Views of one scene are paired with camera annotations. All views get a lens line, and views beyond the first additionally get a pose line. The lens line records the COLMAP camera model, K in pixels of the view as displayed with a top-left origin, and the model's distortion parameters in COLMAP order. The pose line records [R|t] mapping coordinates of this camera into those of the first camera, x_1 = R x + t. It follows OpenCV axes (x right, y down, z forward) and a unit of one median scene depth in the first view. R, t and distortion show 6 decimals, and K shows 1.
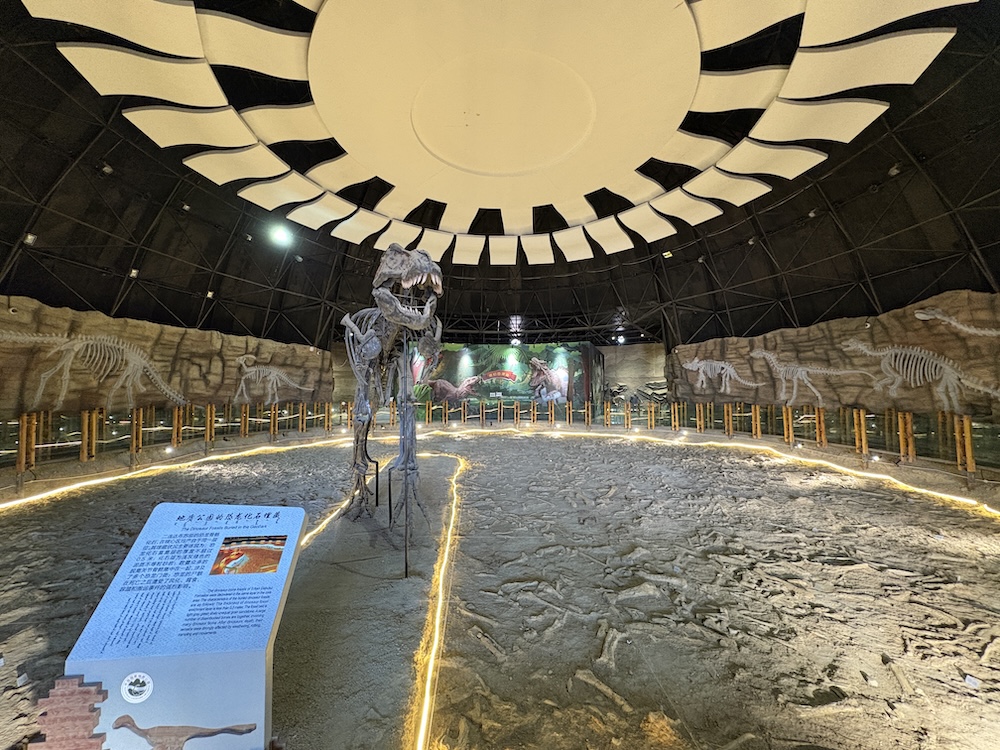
lens RADIAL K [[400.0, 0, 500.1], [0, 400.0, 372.4], [0, 0, 1]] dist [-0.003501, -0.000081]
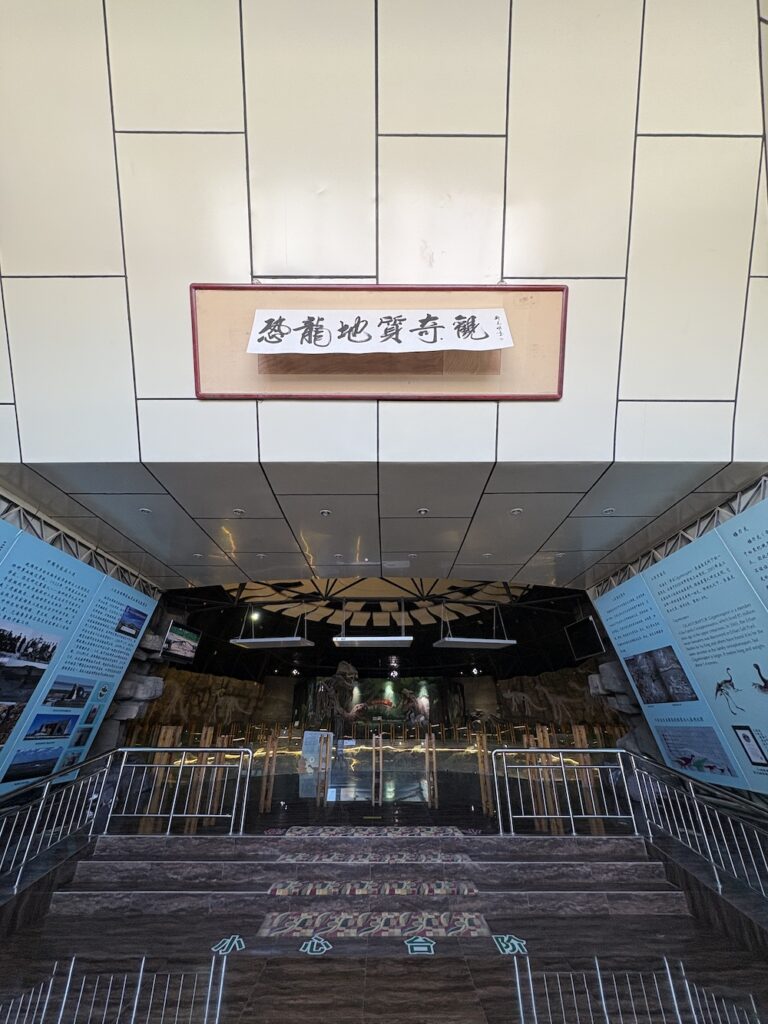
lens RADIAL K [[409.6, 0, 384.0], [0, 409.6, 509.1], [0, 0, 1]] dist [-0.003501, -0.000081]
pose [[0.999978, -0.004284, -0.005065, 0.026541], [0.001759, 0.907429, -0.420202, -0.005856], [0.006396, 0.420184, 0.907416, -0.653023]]
